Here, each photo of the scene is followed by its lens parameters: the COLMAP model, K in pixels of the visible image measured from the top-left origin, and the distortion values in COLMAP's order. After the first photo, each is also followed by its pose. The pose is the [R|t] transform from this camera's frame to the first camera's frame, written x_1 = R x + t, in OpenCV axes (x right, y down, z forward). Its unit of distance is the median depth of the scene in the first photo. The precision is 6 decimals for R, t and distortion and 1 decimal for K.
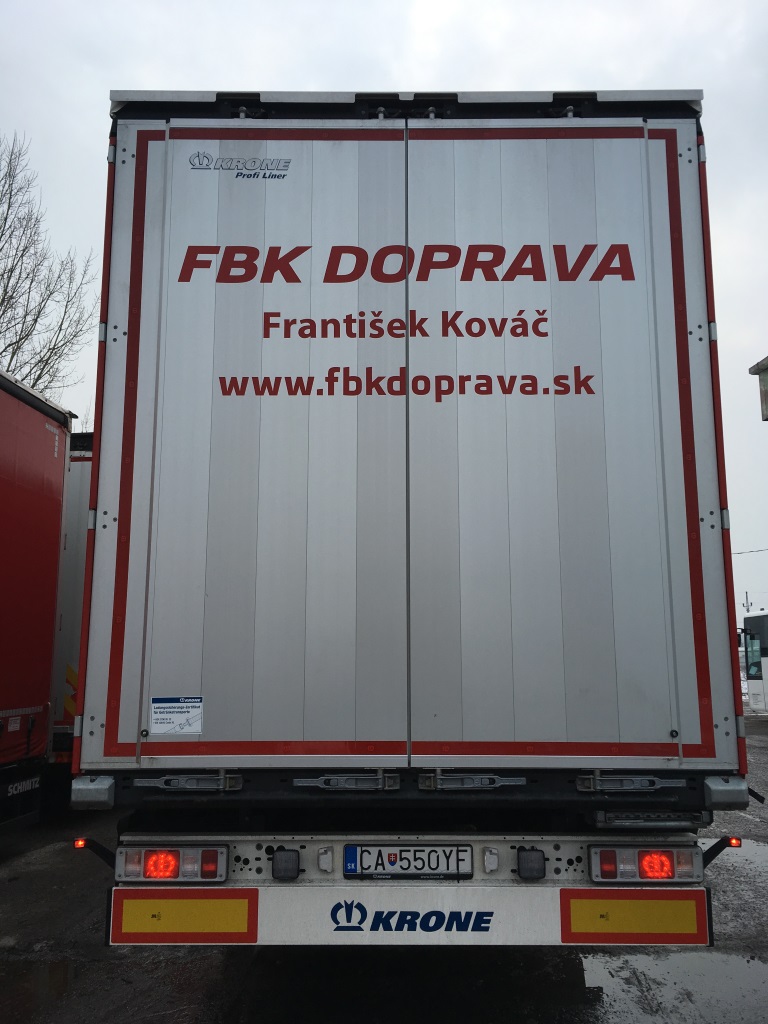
lens RADIAL K [[851.2, 0, 384.0], [0, 851.2, 512.0], [0, 0, 1]] dist [0.032007, -0.005286]
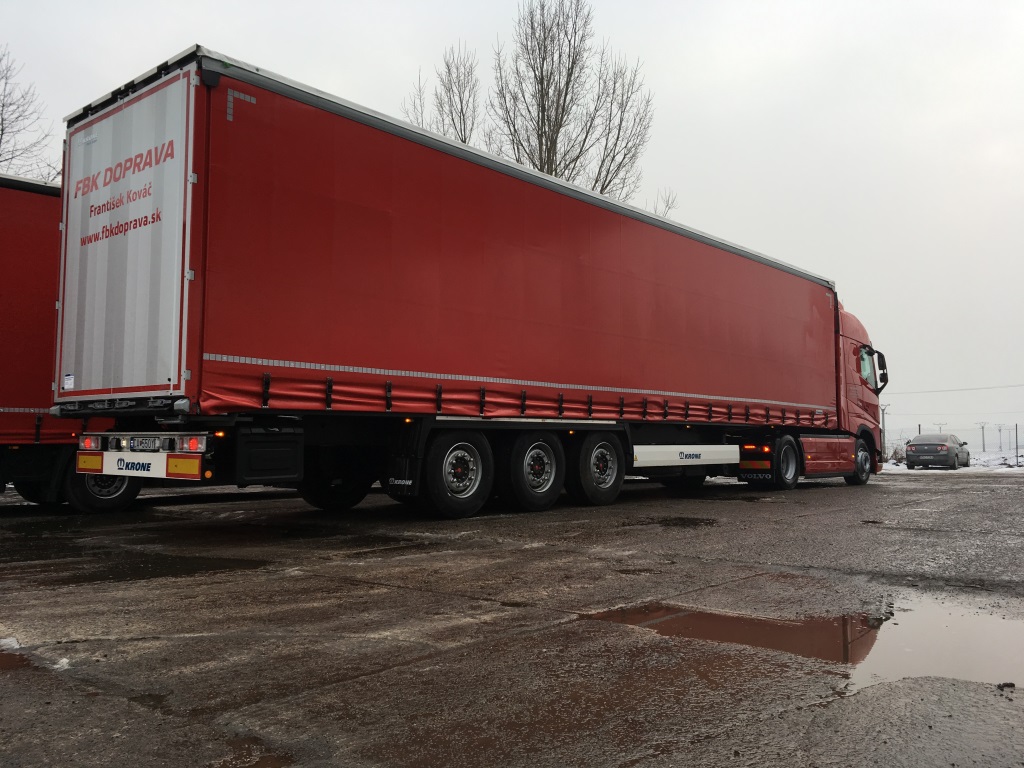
lens RADIAL K [[879.1, 0, 514.6], [0, 879.1, 376.3], [0, 0, 1]] dist [-0.003295, -0.015494]
pose [[0.763162, -0.042853, -0.644785, 2.225914], [0.110174, 0.991818, 0.064483, 0.189227], [0.636746, -0.120249, 0.761639, -0.106767]]
